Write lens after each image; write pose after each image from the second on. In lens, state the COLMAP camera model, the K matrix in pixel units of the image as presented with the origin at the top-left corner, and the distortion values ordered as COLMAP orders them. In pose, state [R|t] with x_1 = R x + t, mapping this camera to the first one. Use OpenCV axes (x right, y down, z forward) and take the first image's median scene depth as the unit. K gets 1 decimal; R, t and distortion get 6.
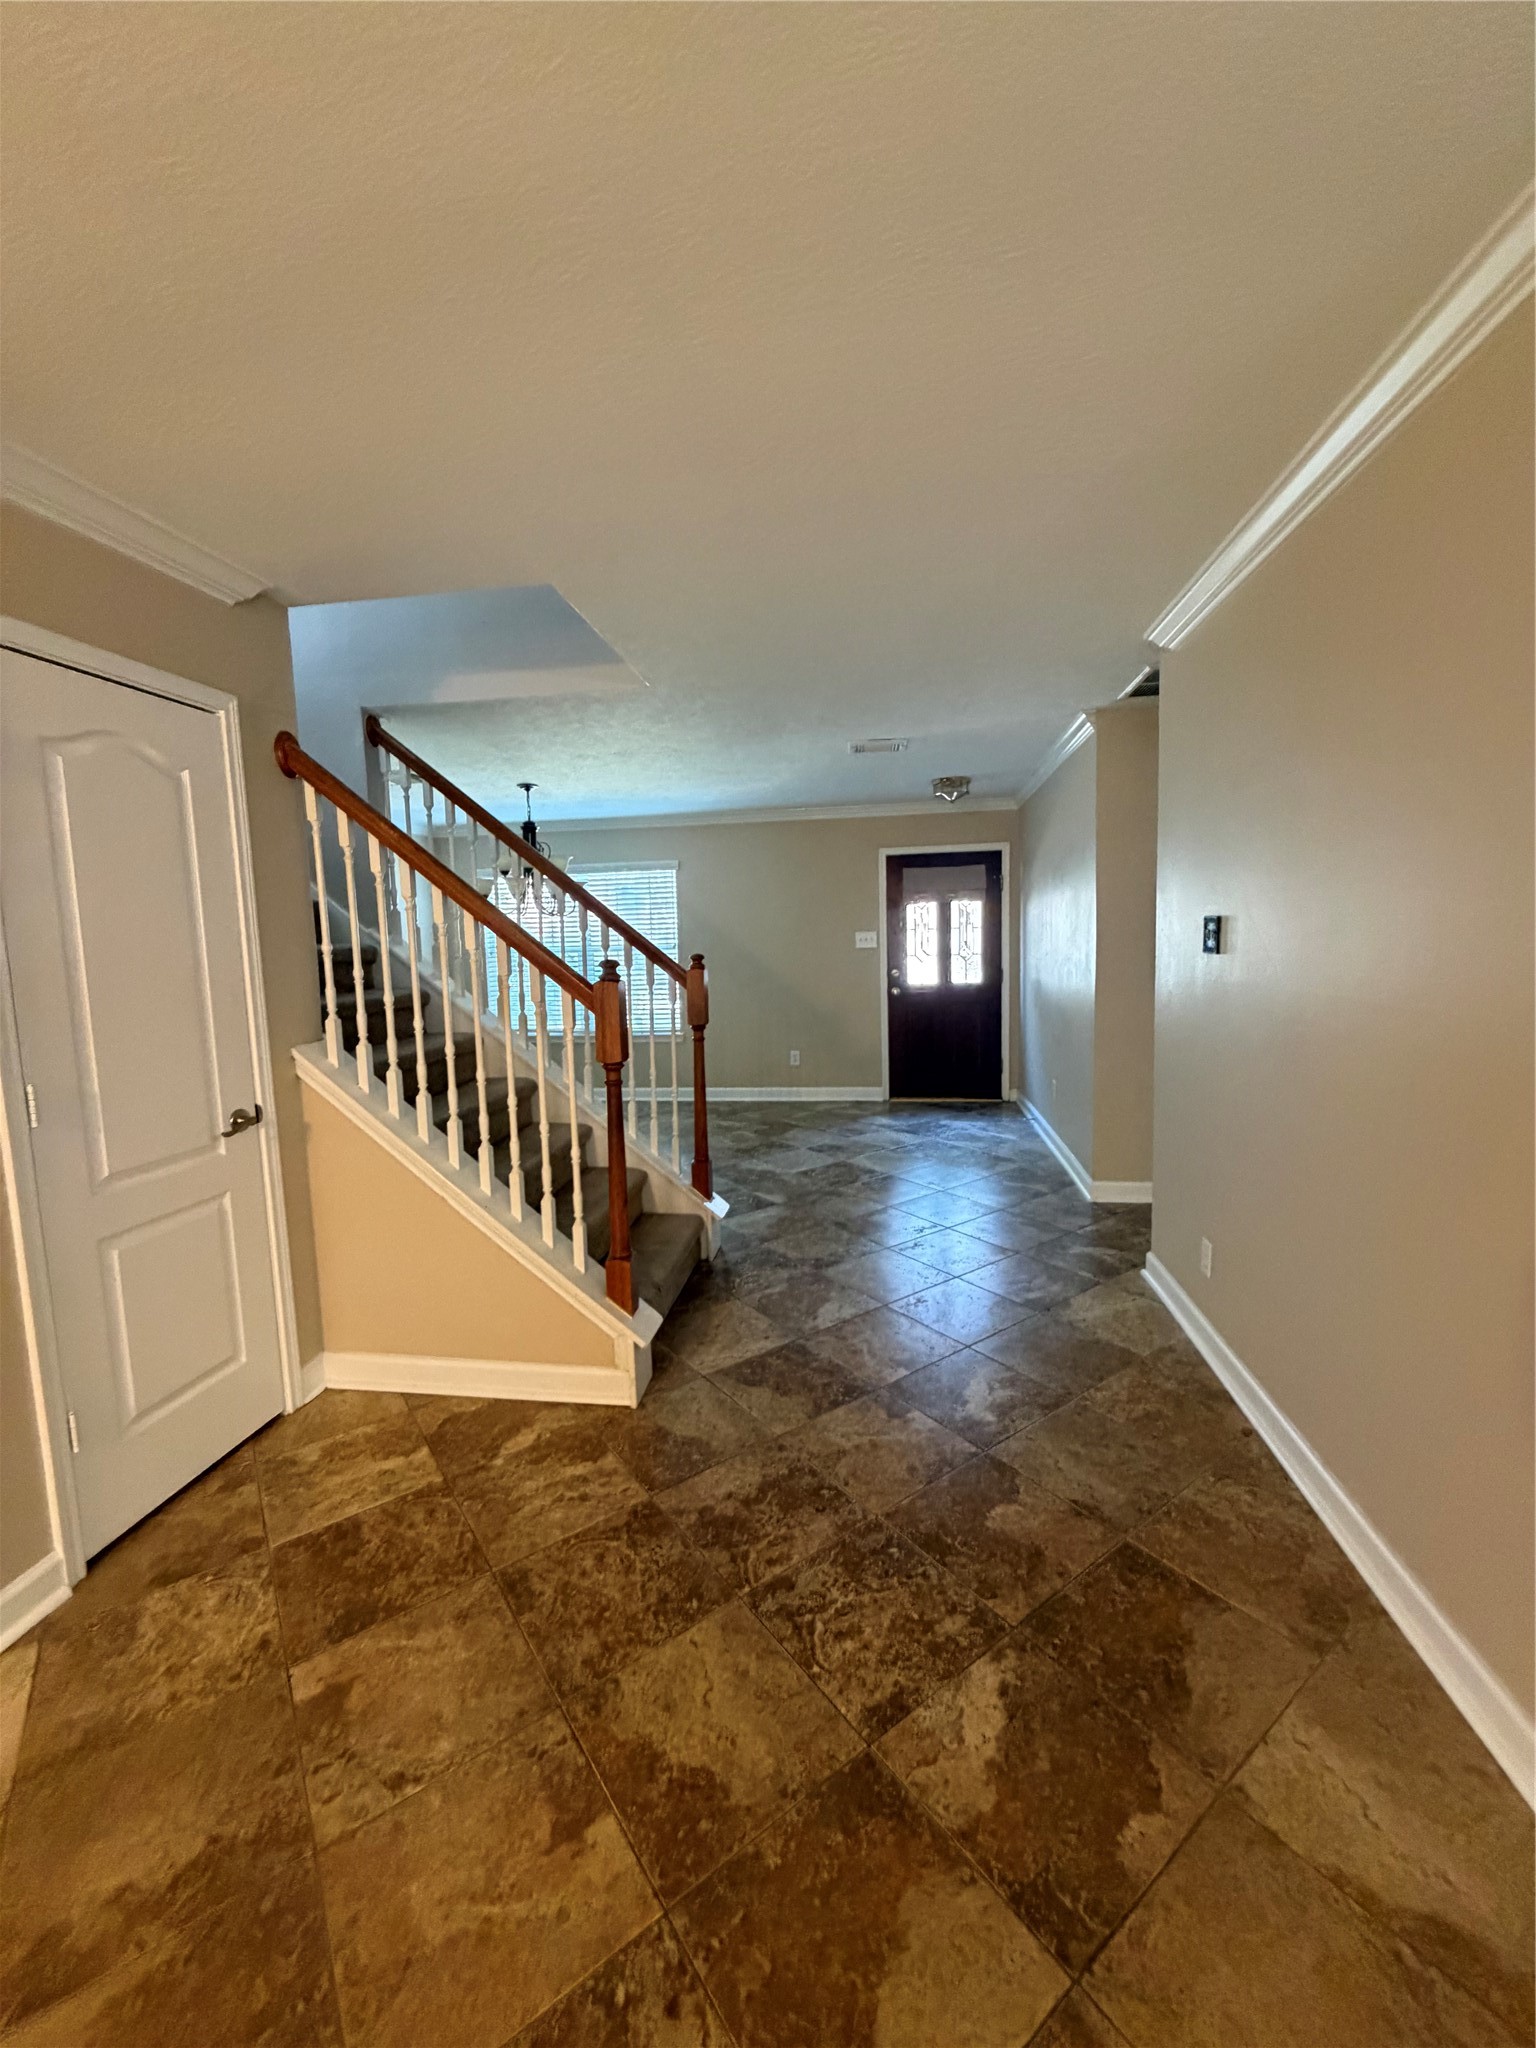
lens RADIAL K [[816.2, 0, 768.0], [0, 816.2, 1024.0], [0, 0, 1]] dist [0.000081, -0.000314]
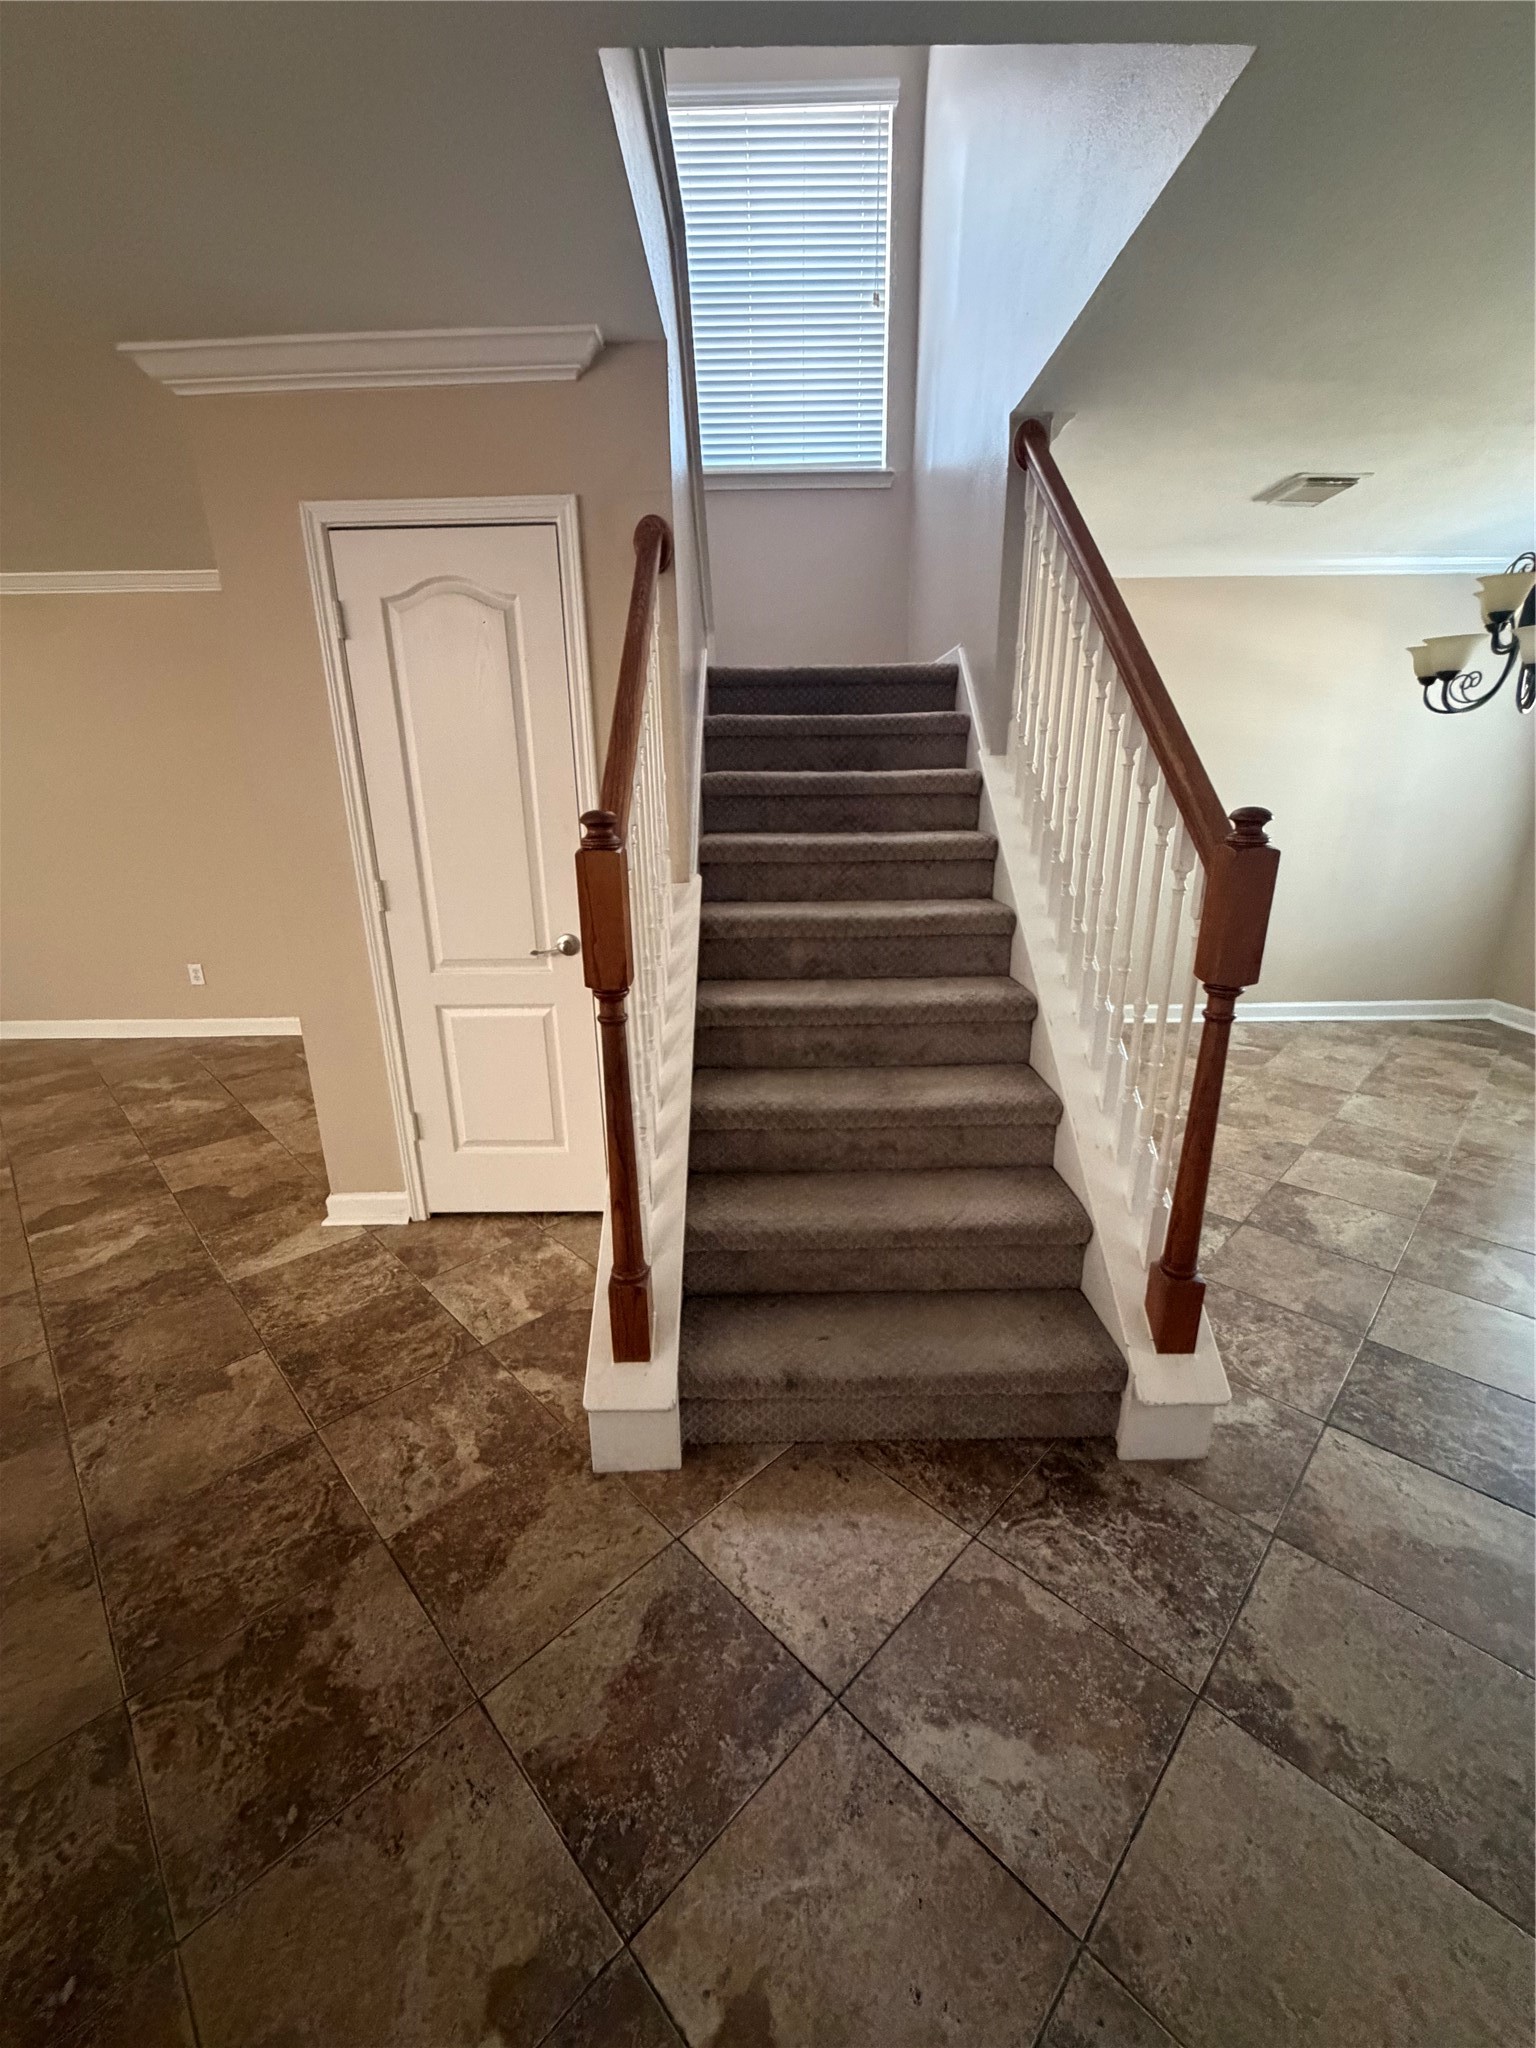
lens RADIAL K [[816.2, 0, 768.0], [0, 816.2, 1024.0], [0, 0, 1]] dist [0.000081, -0.000314]
pose [[0.149599, 0.303602, -0.940982, 0.443651], [-0.096463, 0.951633, 0.291702, -0.123732], [0.984030, 0.047132, 0.171649, 1.114801]]
